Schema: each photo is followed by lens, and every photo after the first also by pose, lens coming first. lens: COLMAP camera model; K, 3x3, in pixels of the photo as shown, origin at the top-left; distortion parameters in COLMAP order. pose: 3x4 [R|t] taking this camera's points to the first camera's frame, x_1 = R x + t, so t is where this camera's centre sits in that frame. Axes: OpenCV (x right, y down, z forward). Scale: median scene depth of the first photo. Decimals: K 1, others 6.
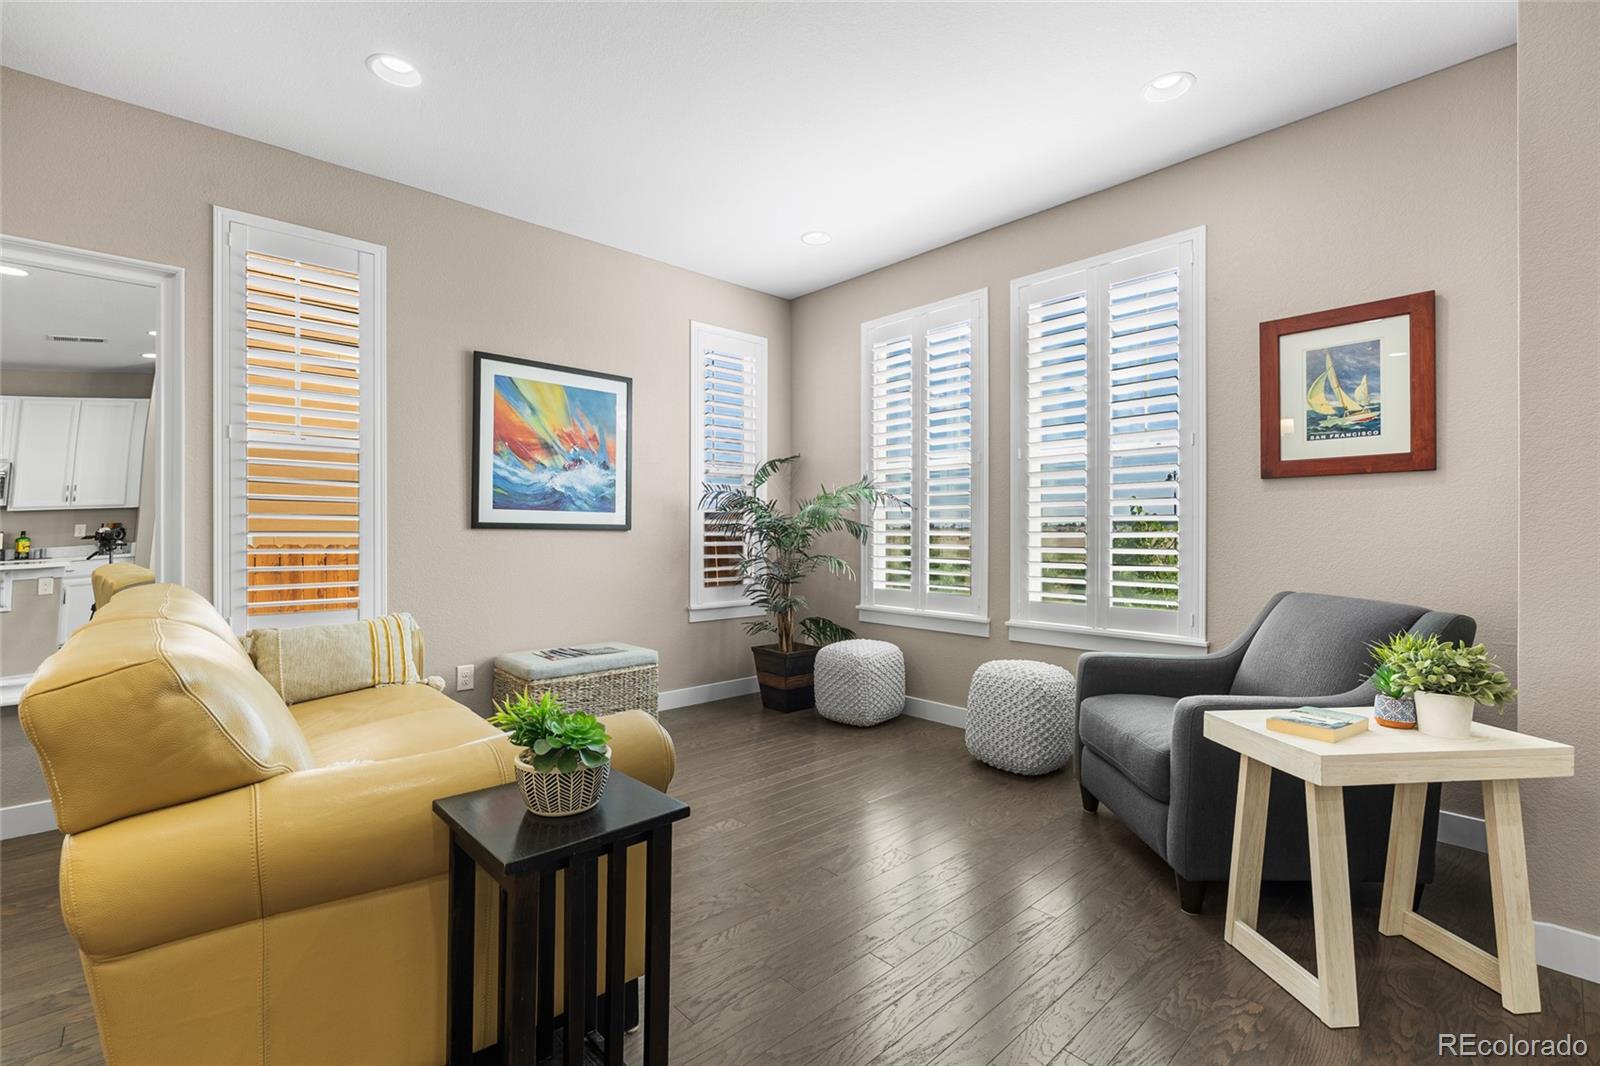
lens RADIAL K [[713.1, 0, 796.8], [0, 713.1, 538.3], [0, 0, 1]] dist [-0.002134, -0.000319]
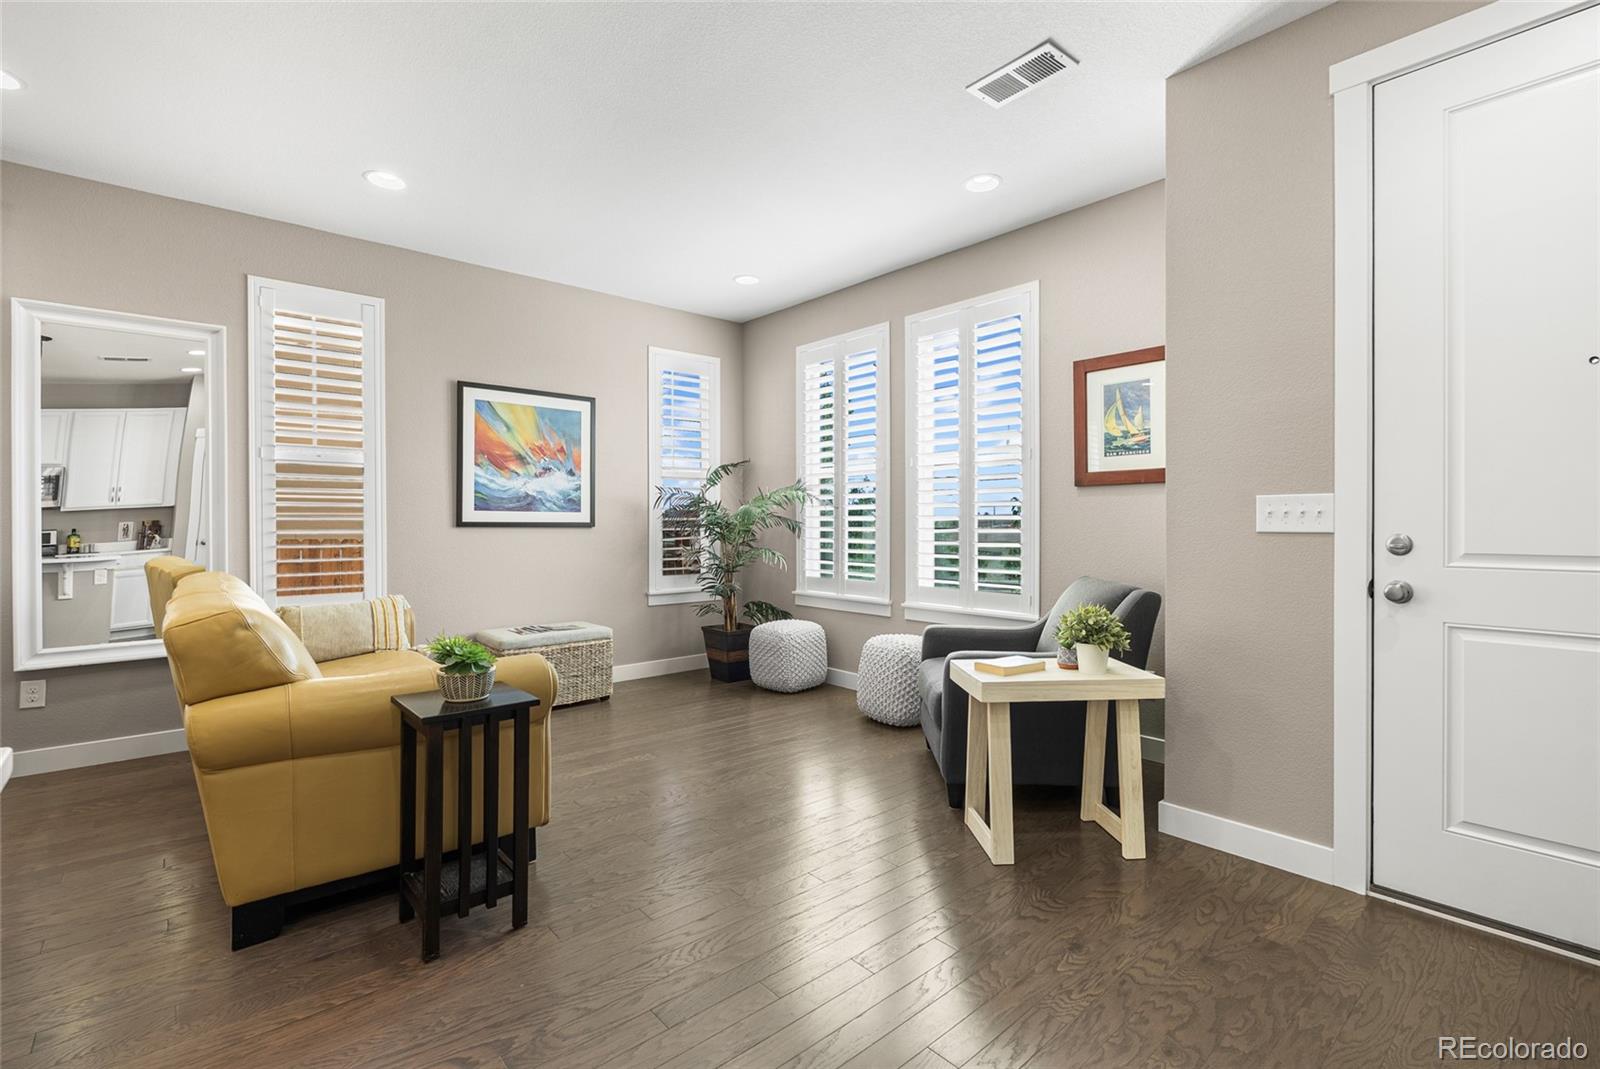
lens RADIAL K [[731.8, 0, 808.9], [0, 731.8, 533.2], [0, 0, 1]] dist [-0.001345, 0.000174]
pose [[0.999782, -0.003414, -0.020588, 0.158960], [0.003539, 0.999976, 0.006034, -0.008222], [0.020567, -0.006105, 0.999770, -0.219368]]
